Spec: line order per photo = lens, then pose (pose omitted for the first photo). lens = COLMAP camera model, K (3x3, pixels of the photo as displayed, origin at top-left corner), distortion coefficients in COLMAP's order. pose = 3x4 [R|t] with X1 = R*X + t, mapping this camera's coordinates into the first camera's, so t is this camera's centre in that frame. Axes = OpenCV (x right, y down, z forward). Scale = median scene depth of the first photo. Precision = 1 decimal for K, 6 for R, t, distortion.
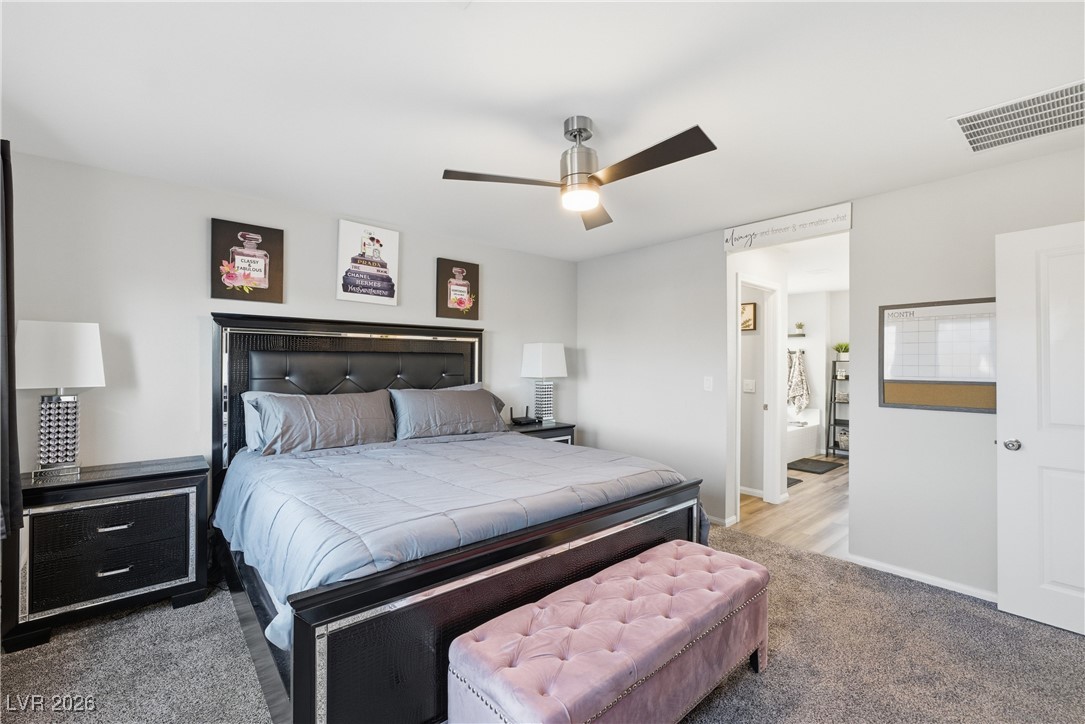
lens RADIAL K [[464.8, 0, 555.1], [0, 464.8, 361.9], [0, 0, 1]] dist [-0.003269, 0.000042]
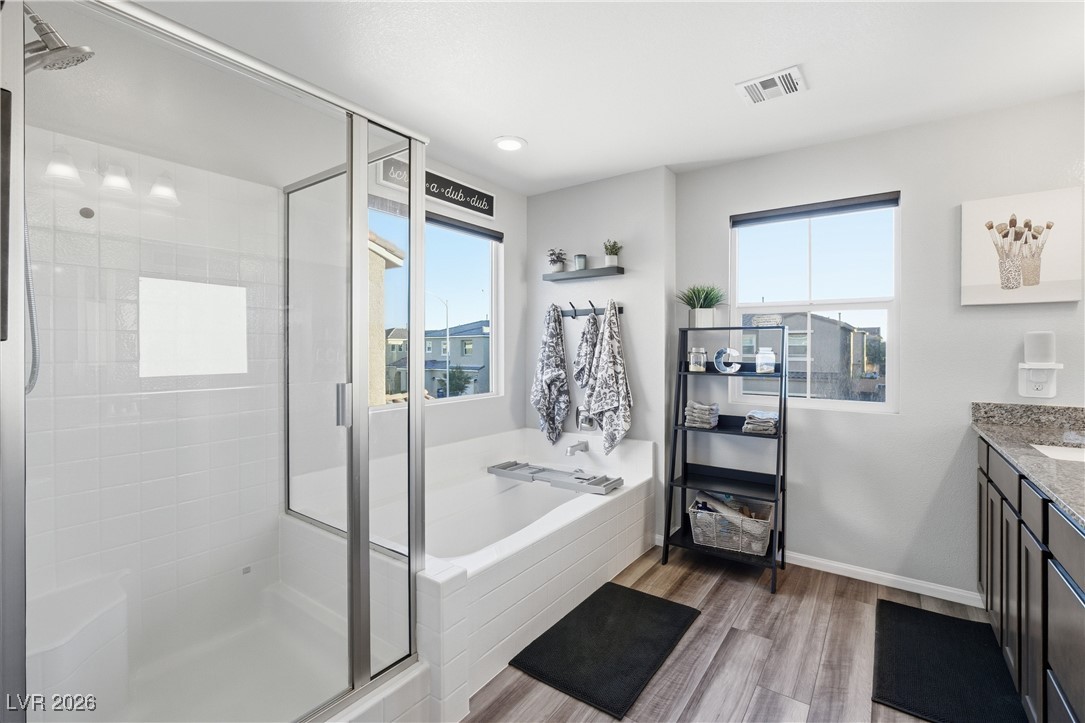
lens RADIAL K [[479.5, 0, 549.4], [0, 479.5, 353.1], [0, 0, 1]] dist [-0.003518, 0.000468]
pose [[0.969534, -0.004068, 0.244924, 0.132641], [0.001484, 0.999941, 0.010732, 0.005433], [-0.244954, -0.010042, 0.969483, 0.213839]]
